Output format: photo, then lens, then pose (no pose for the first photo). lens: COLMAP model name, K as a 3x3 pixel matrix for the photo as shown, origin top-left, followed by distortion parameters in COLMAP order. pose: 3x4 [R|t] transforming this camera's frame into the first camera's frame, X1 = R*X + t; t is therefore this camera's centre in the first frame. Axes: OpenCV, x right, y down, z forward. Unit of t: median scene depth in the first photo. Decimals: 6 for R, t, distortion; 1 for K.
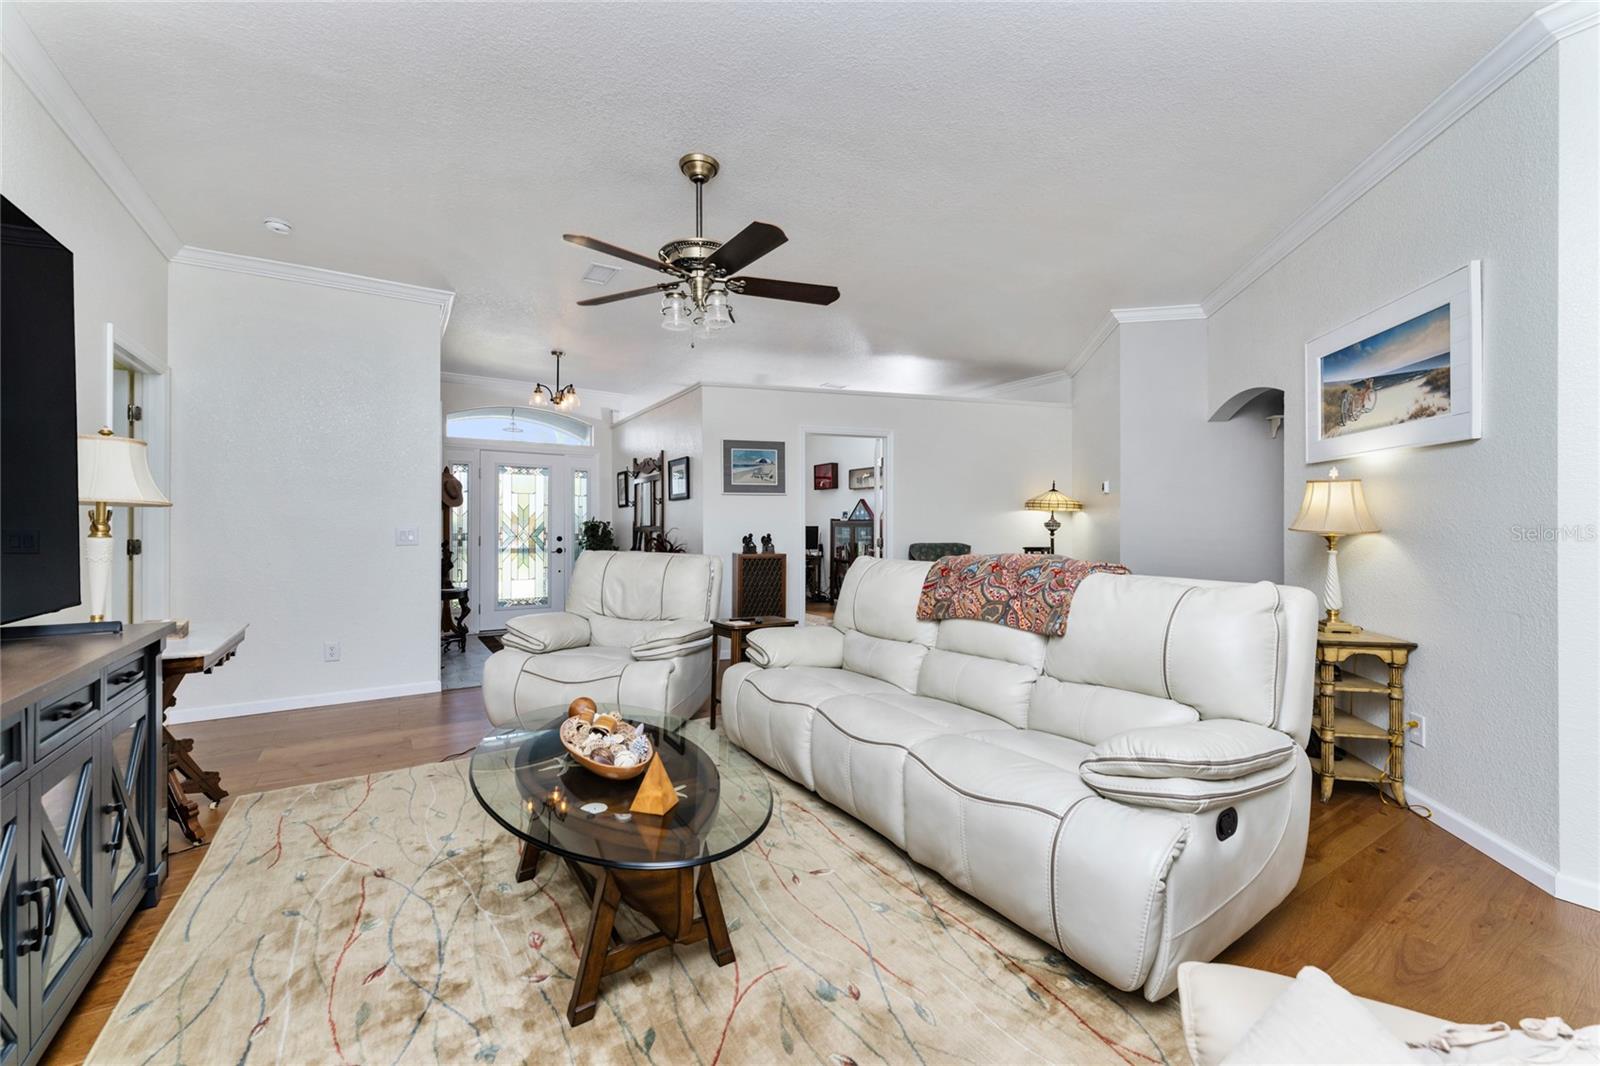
lens RADIAL K [[646.3, 0, 793.4], [0, 646.3, 527.4], [0, 0, 1]] dist [-0.001380, -0.000012]
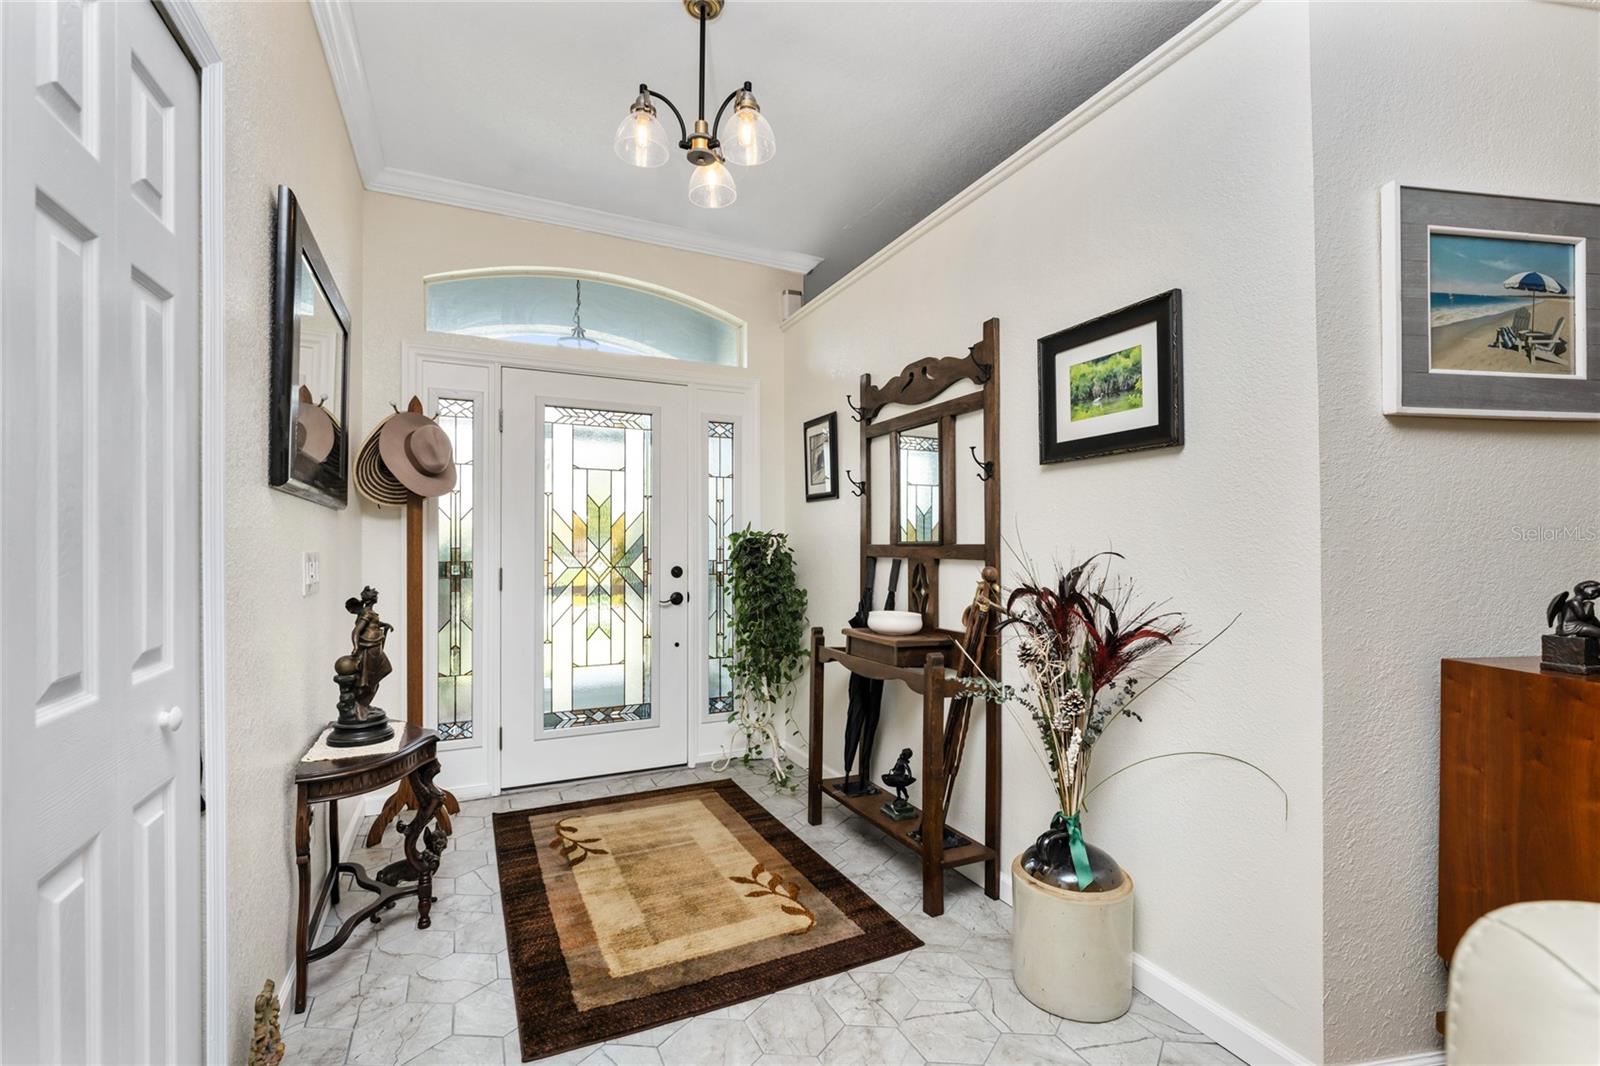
lens RADIAL K [[692.7, 0, 803.9], [0, 692.7, 540.6], [0, 0, 1]] dist [0.002389, 0.000066]
pose [[0.994022, 0.000949, -0.109177, -0.226198], [-0.001057, 0.999999, -0.000928, -0.003391], [0.109176, 0.001038, 0.994022, 0.544266]]
